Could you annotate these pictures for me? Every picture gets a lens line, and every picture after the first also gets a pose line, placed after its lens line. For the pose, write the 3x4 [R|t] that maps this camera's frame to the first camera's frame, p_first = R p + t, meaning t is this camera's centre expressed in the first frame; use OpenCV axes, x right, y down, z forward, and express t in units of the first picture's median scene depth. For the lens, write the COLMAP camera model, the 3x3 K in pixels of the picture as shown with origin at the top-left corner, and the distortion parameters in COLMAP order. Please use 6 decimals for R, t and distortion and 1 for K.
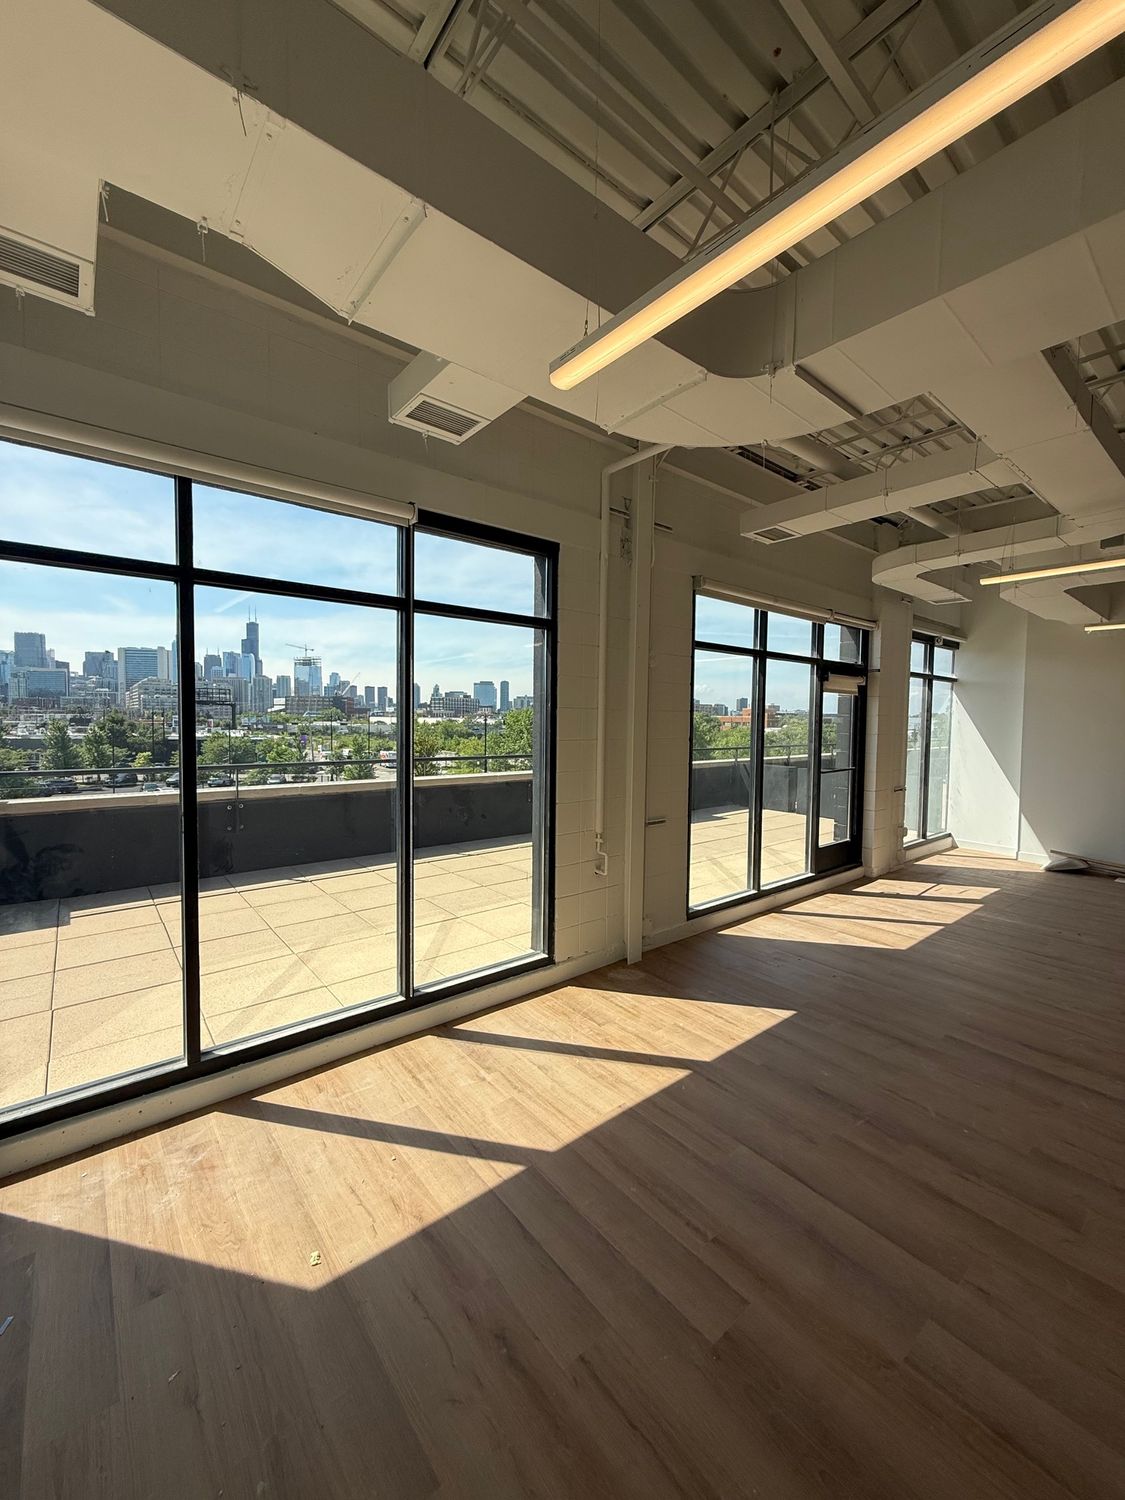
lens RADIAL K [[597.8, 0, 560.1], [0, 597.8, 744.2], [0, 0, 1]] dist [0.000610, 0.000168]
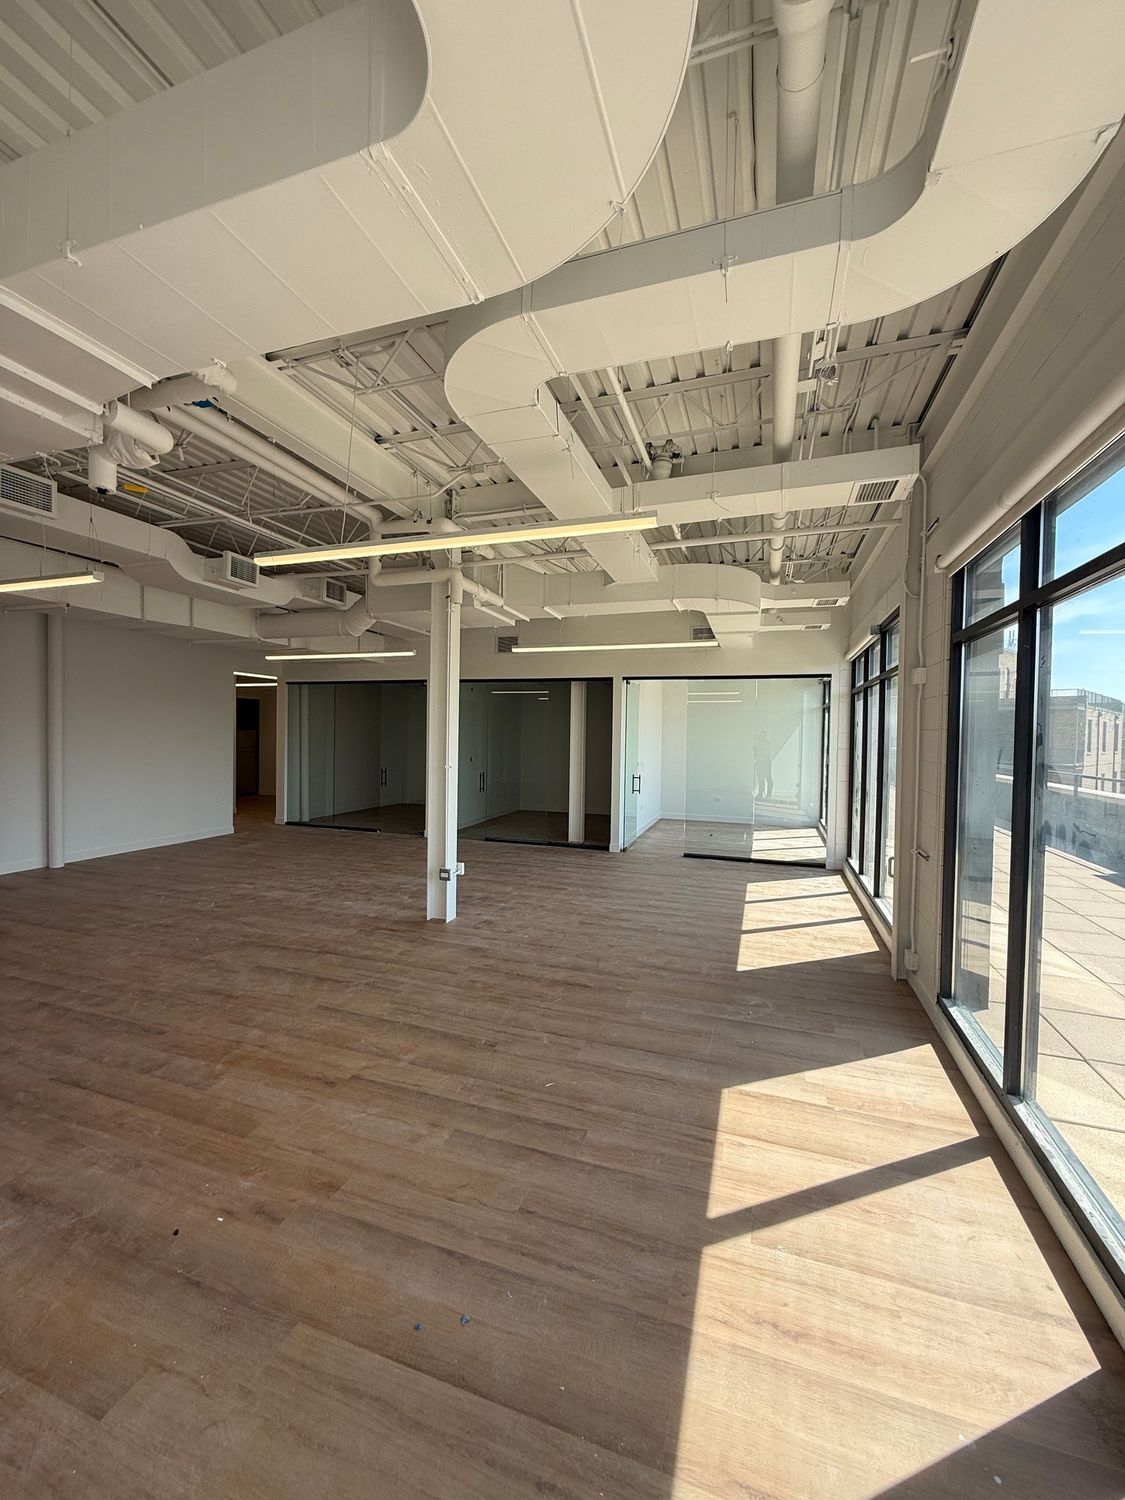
lens RADIAL K [[595.4, 0, 562.2], [0, 595.4, 745.9], [0, 0, 1]] dist [-0.000757, 0.000855]
pose [[-0.847055, -0.014674, -0.531303, 1.276605], [-0.050578, 0.997308, 0.053091, -0.061907], [0.529094, 0.071844, -0.845517, 1.699230]]
